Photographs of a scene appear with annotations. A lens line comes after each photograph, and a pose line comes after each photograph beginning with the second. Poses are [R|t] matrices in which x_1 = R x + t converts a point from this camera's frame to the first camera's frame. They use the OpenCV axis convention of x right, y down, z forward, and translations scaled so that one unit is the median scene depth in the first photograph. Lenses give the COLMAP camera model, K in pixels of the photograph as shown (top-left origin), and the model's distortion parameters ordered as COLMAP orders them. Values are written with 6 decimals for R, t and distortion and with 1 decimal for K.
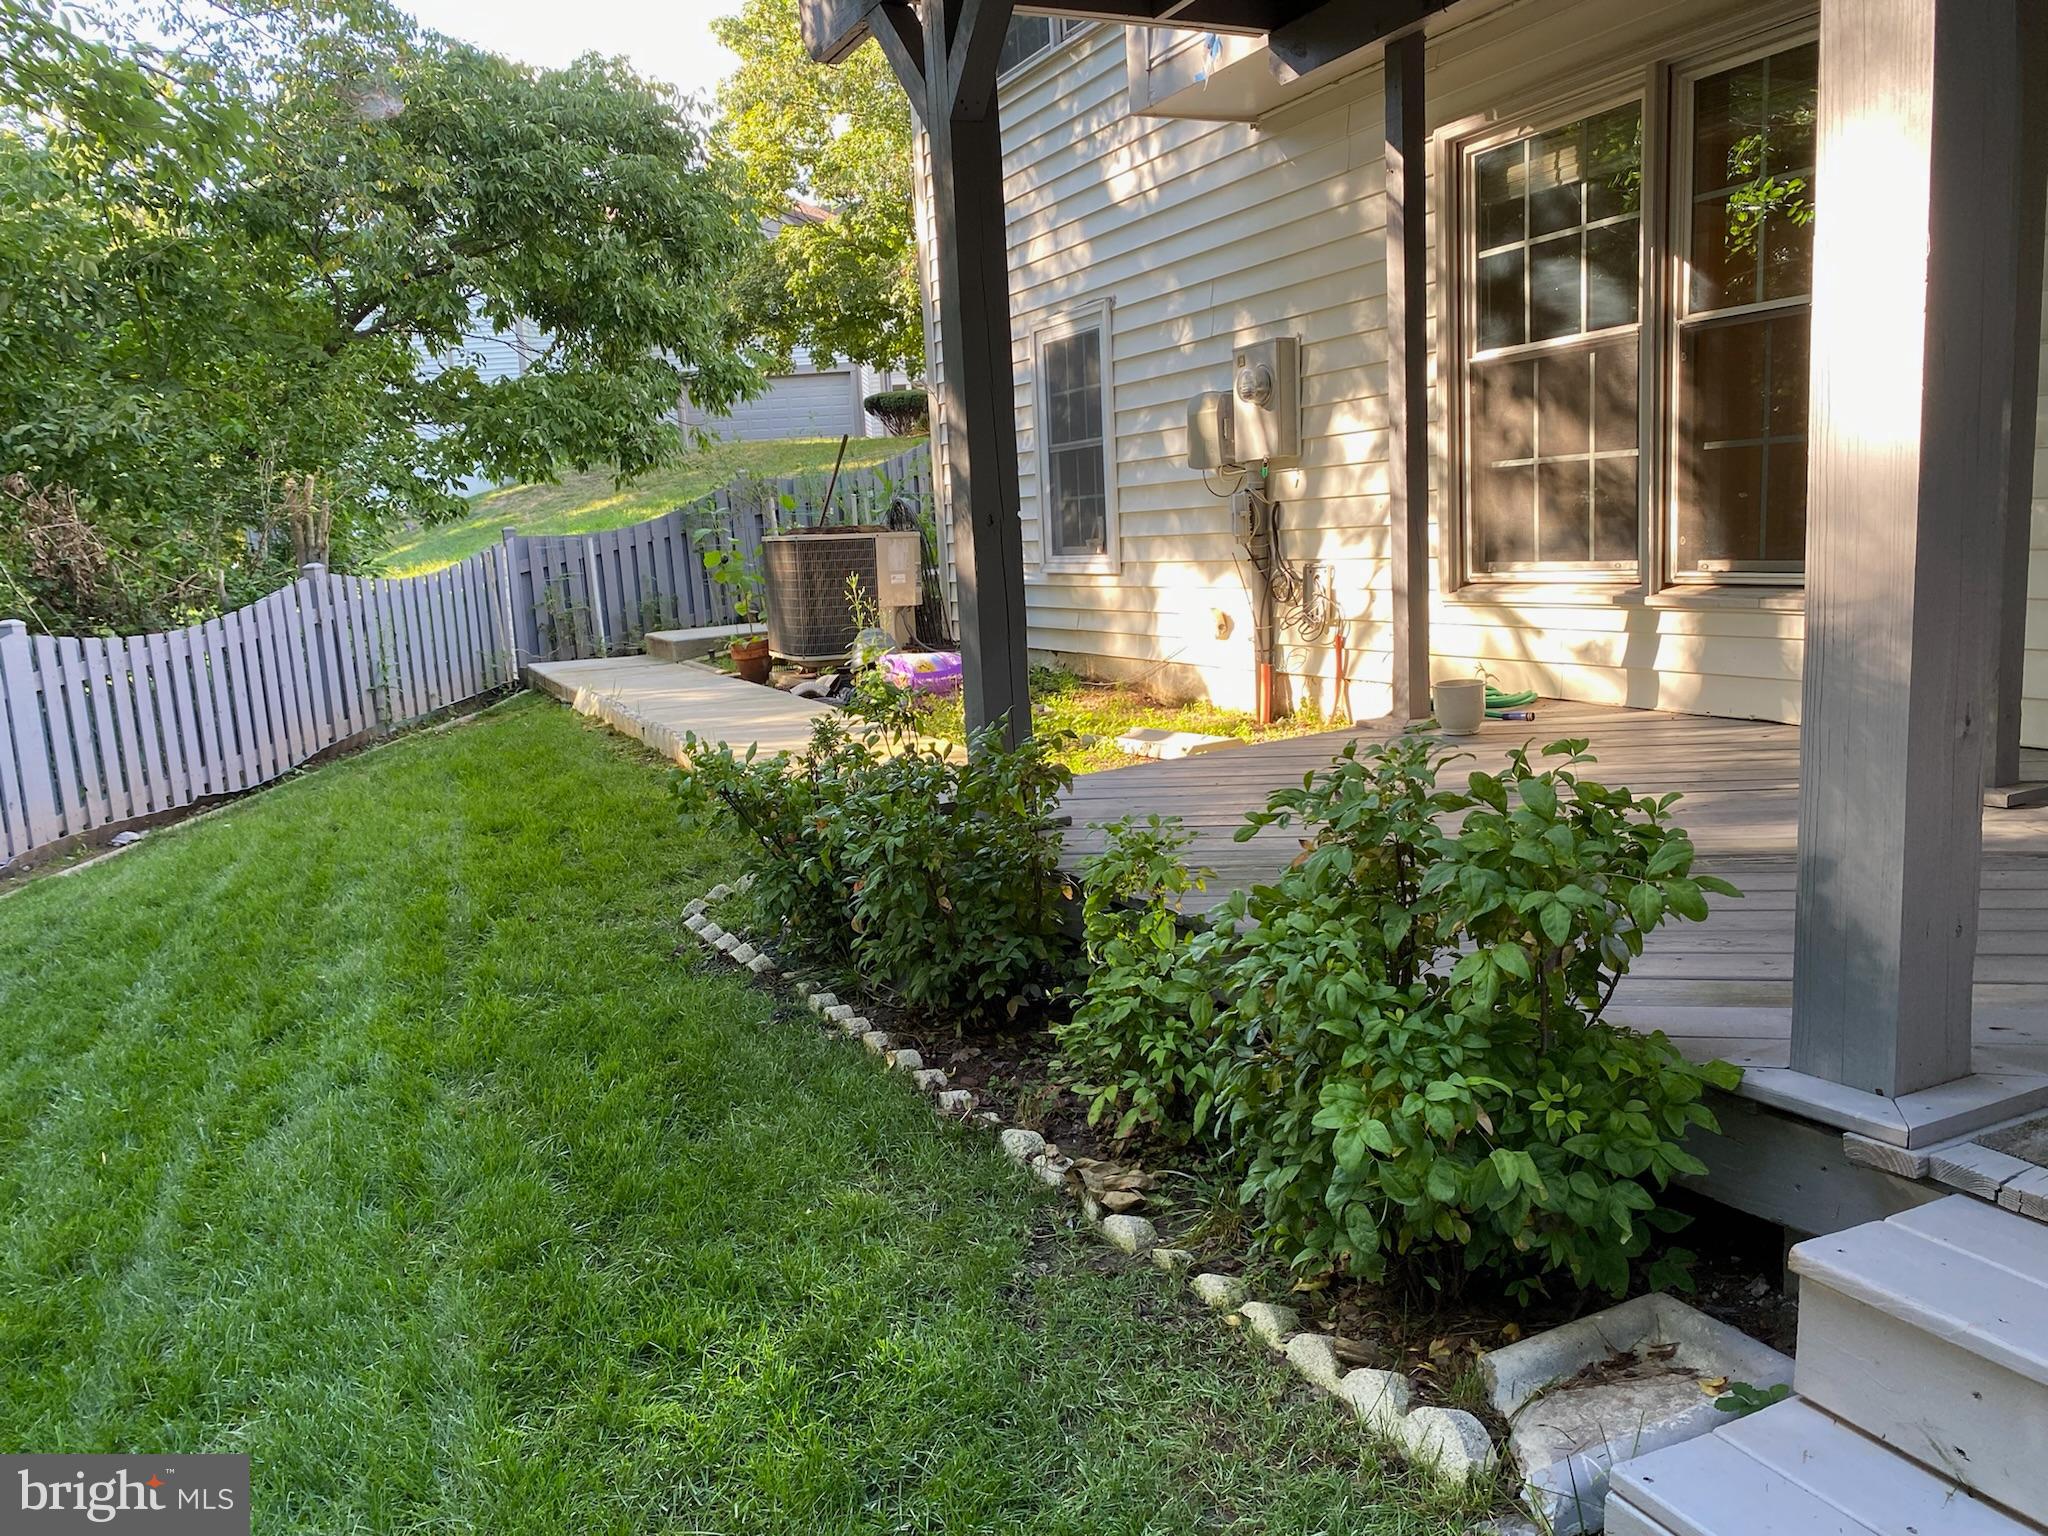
lens RADIAL K [[1536.8, 0, 1024.0], [0, 1536.8, 768.0], [0, 0, 1]] dist [0.087351, -0.131079]
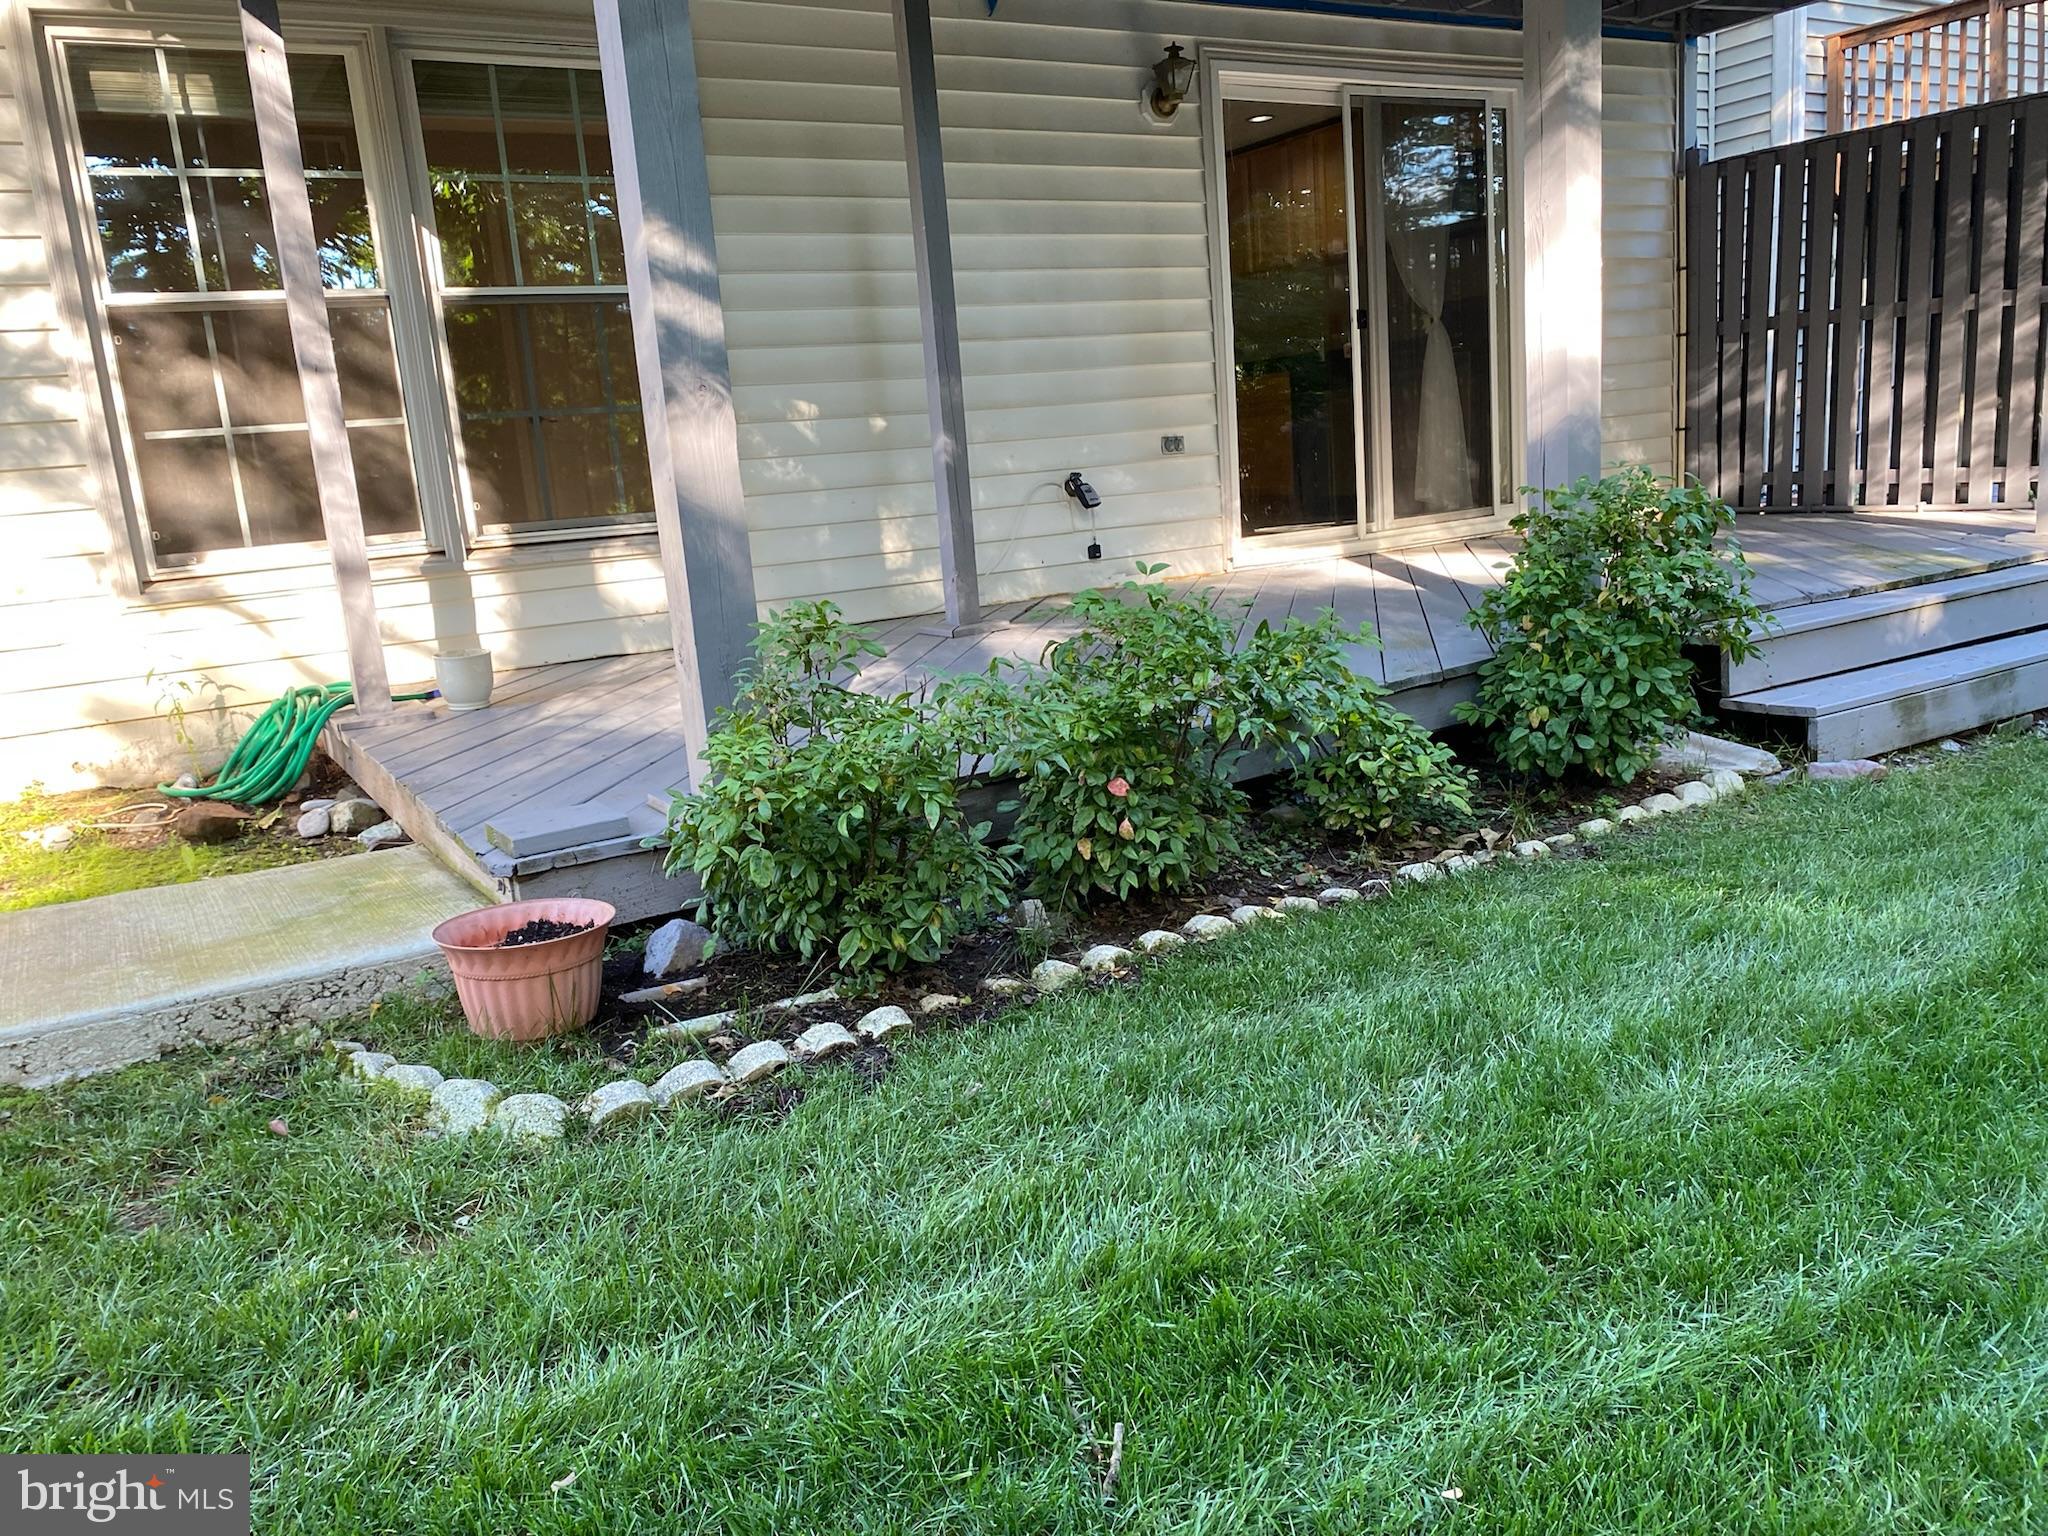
lens RADIAL K [[1567.1, 0, 1024.0], [0, 1567.1, 768.0], [0, 0, 1]] dist [0.014544, -0.011301]
pose [[-0.082620, -0.141393, 0.986500, -0.617020], [0.236710, 0.958771, 0.157244, -0.053667], [-0.968061, 0.246506, -0.045745, 0.687442]]
